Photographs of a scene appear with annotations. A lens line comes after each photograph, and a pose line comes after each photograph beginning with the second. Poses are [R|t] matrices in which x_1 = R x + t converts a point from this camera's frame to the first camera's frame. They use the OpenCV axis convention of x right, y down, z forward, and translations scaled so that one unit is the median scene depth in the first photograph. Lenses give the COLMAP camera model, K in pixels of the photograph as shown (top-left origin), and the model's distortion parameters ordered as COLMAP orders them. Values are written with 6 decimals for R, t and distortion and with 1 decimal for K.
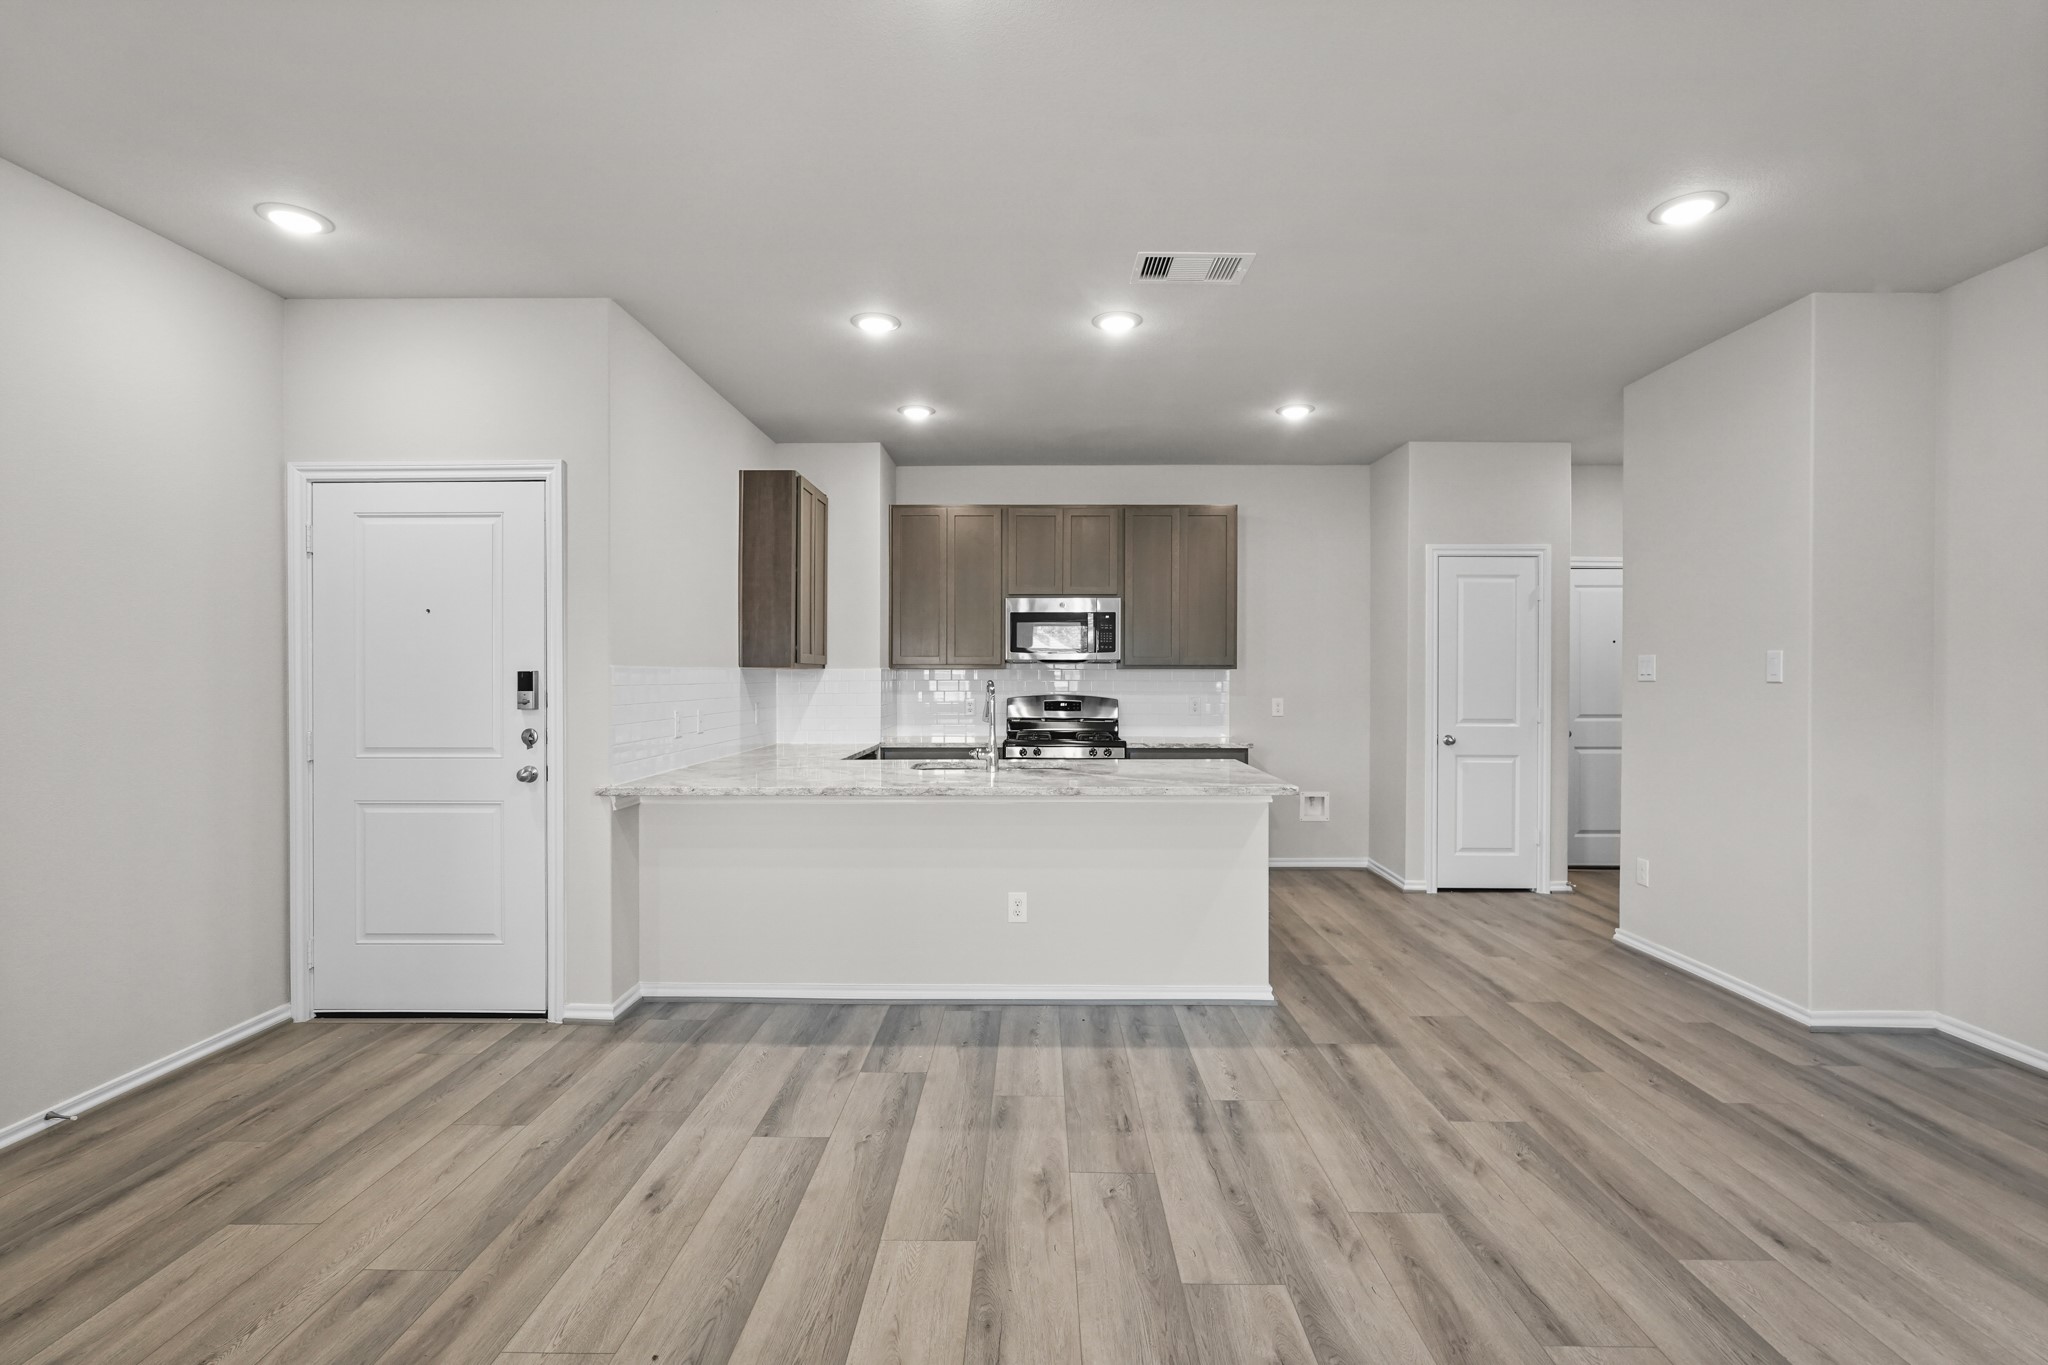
lens RADIAL K [[943.5, 0, 1024.0], [0, 943.5, 682.5], [0, 0, 1]] dist [0.001042, 0.000774]
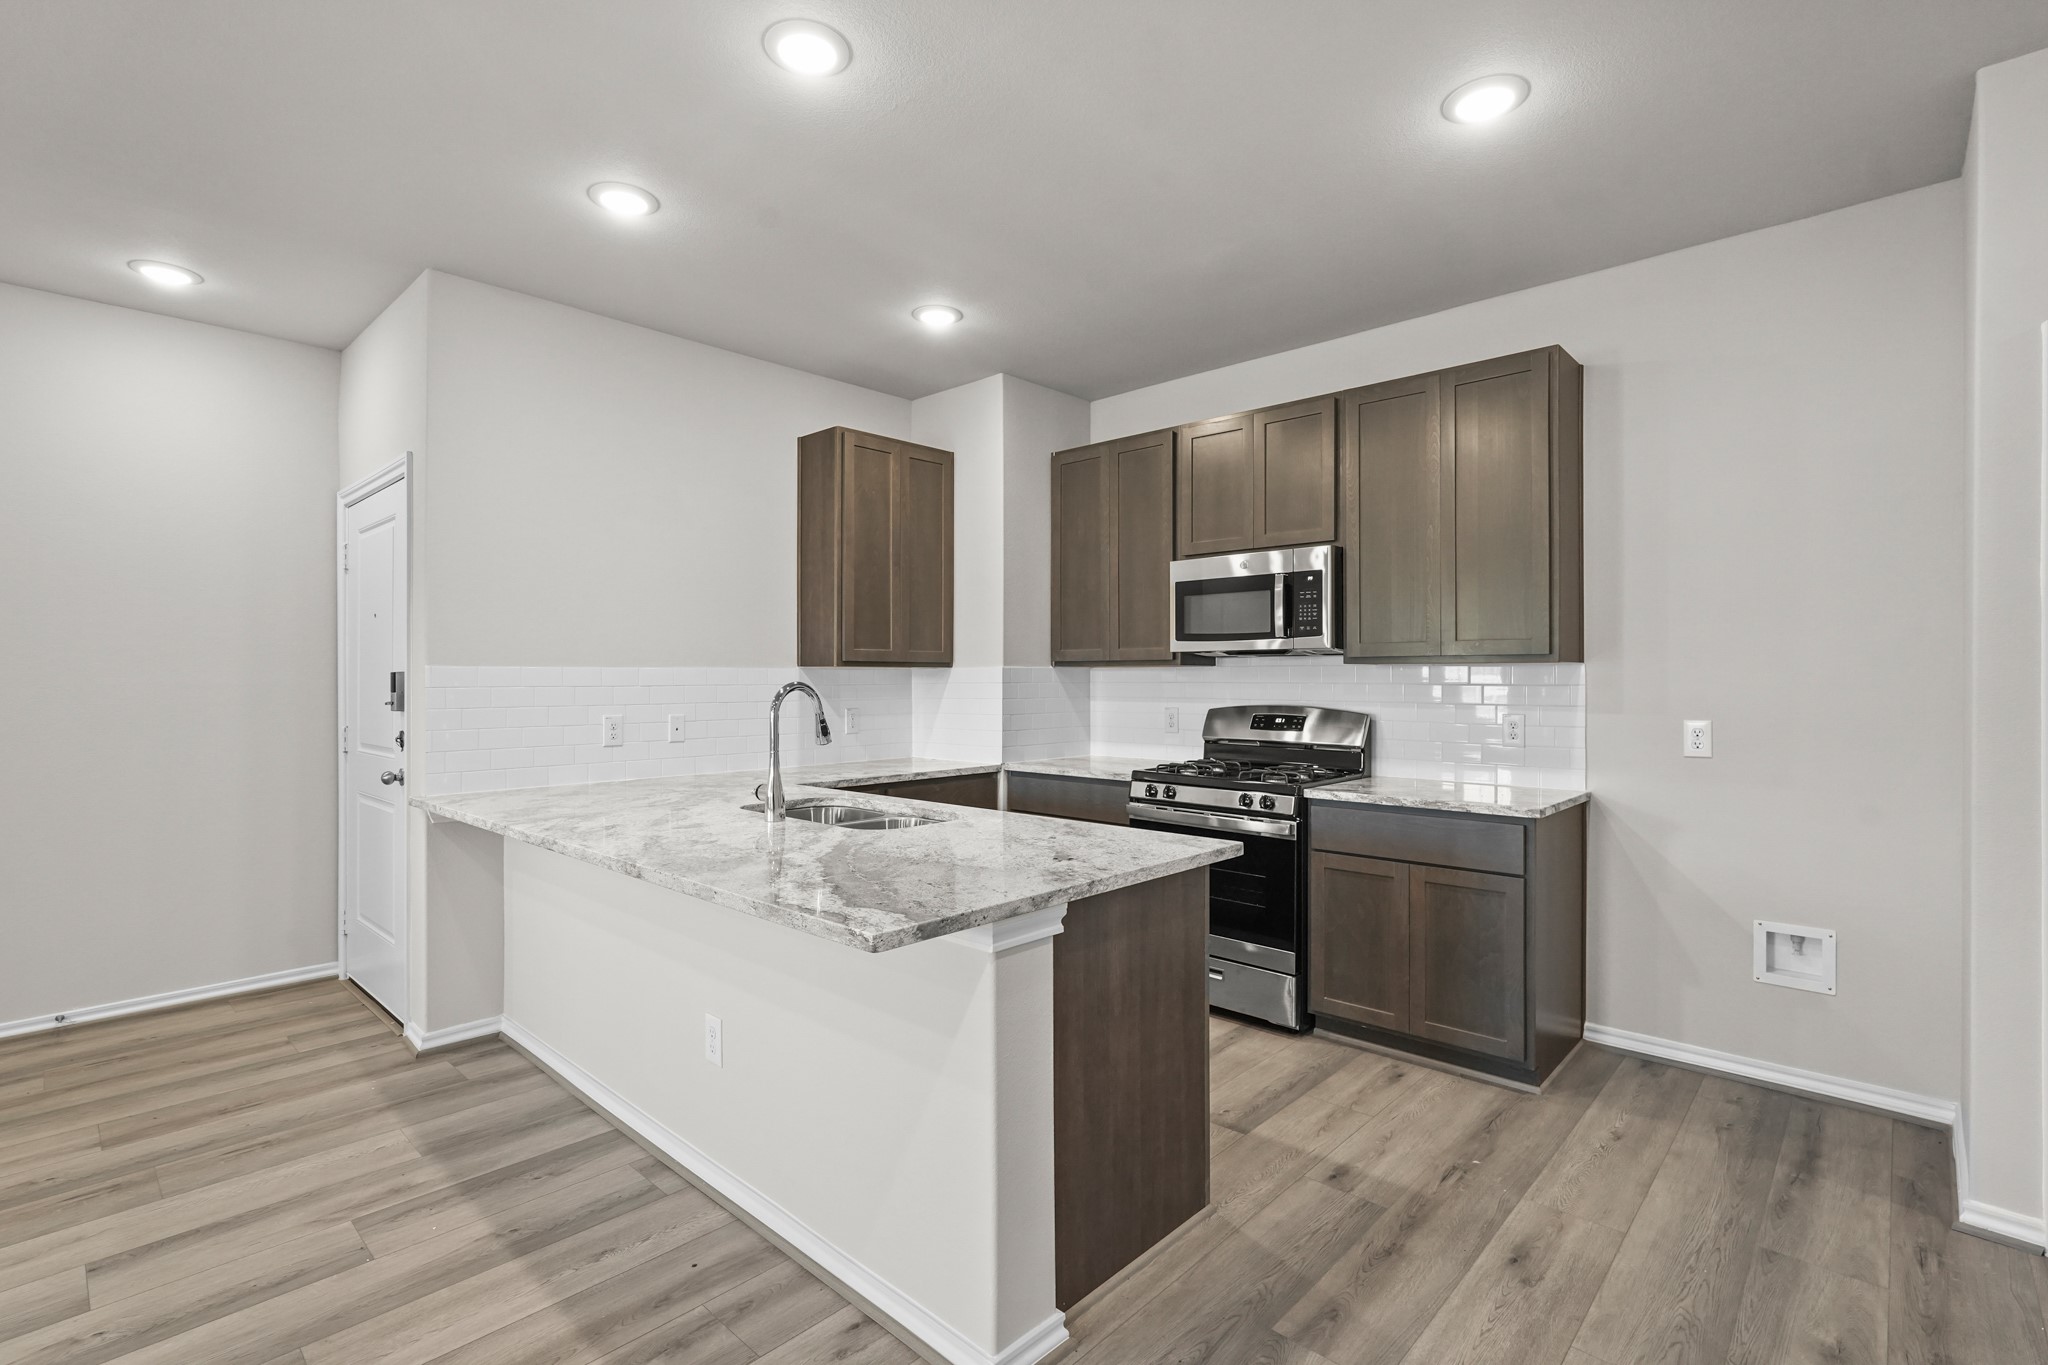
lens RADIAL K [[943.5, 0, 1024.0], [0, 943.5, 682.5], [0, 0, 1]] dist [0.001042, 0.000774]
pose [[0.733591, 0.003314, -0.679583, 0.620084], [-0.002891, 0.999994, 0.001756, -0.005199], [0.679585, 0.000676, 0.733596, 0.722501]]
